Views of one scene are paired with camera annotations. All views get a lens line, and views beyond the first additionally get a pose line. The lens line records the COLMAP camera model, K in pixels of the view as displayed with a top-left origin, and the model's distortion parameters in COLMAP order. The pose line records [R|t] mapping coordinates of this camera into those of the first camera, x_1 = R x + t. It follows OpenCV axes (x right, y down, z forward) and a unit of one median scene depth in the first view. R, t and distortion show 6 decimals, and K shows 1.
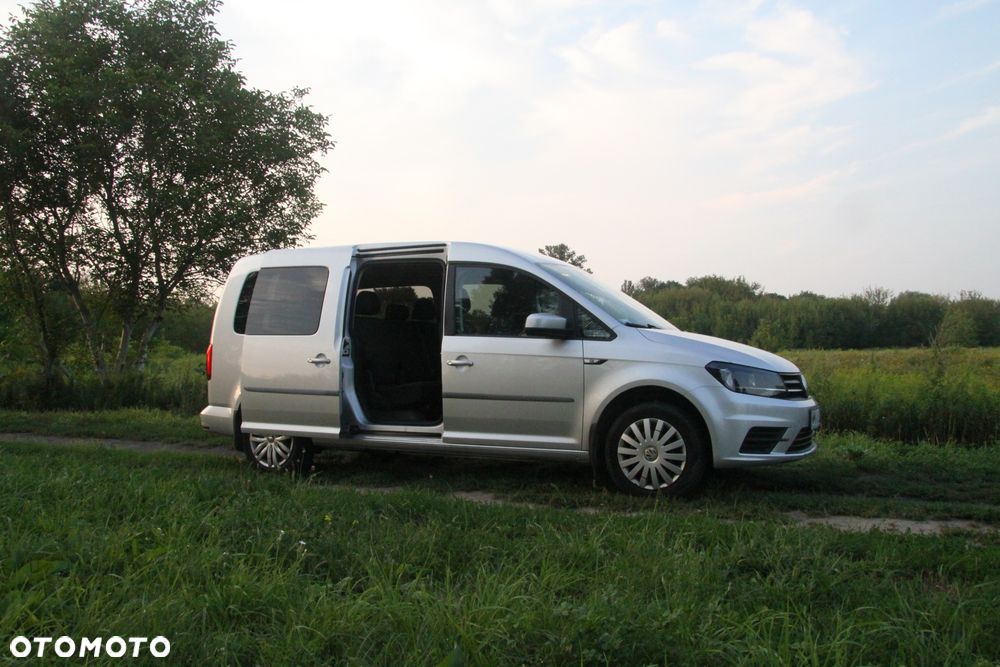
lens RADIAL K [[856.8, 0, 501.0], [0, 856.8, 335.9], [0, 0, 1]] dist [-0.101515, 0.120965]
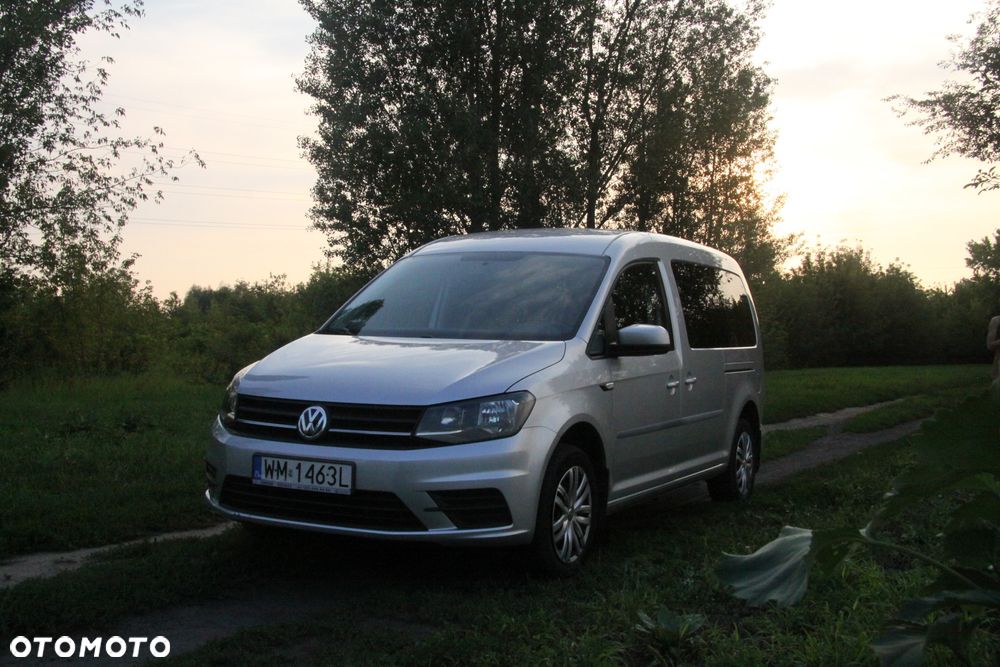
lens RADIAL K [[1105.6, 0, 502.4], [0, 1105.6, 337.5], [0, 0, 1]] dist [-0.020522, 0.234083]
pose [[-0.026586, -0.004484, -0.999636, 1.122082], [0.003150, 0.999985, -0.004570, -0.000339], [0.999642, -0.003271, -0.026572, 1.108072]]
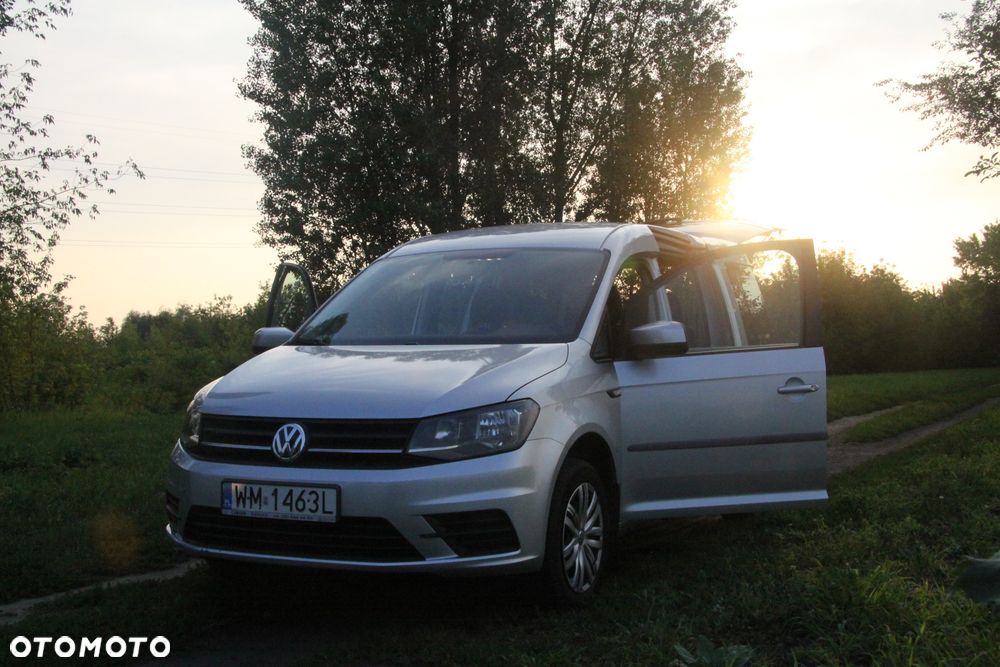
lens RADIAL K [[1177.0, 0, 494.6], [0, 1177.0, 331.2], [0, 0, 1]] dist [-0.001417, 0.299214]
pose [[-0.000655, -0.025712, -0.999669, 1.080807], [0.034850, 0.999062, -0.025720, 0.009826], [0.999392, -0.034856, 0.000241, 1.083366]]
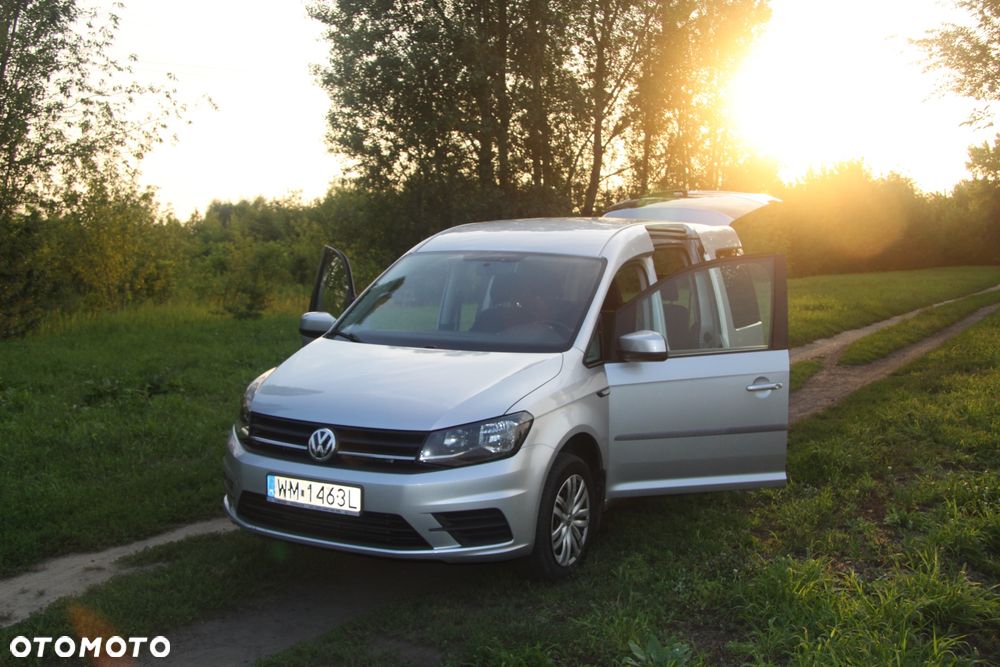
lens RADIAL K [[1069.0, 0, 509.9], [0, 1069.0, 325.3], [0, 0, 1]] dist [-0.031667, 0.216842]
pose [[-0.031132, 0.075338, -0.996672, 1.124823], [0.018486, 0.997028, 0.074788, -0.090112], [0.999344, -0.016096, -0.032432, 1.120001]]
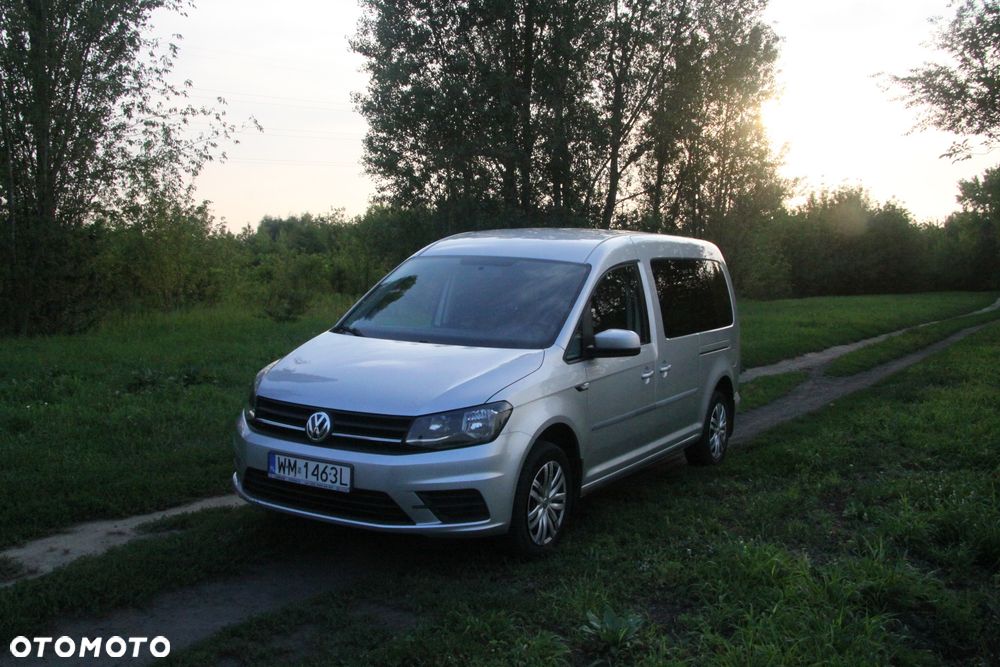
lens RADIAL K [[984.5, 0, 504.9], [0, 984.5, 332.2], [0, 0, 1]] dist [-0.077463, 0.212449]
pose [[-0.062661, 0.069533, -0.995610, 1.123910], [-0.002871, 0.997553, 0.069850, -0.077215], [0.998031, 0.007235, -0.062308, 1.153720]]
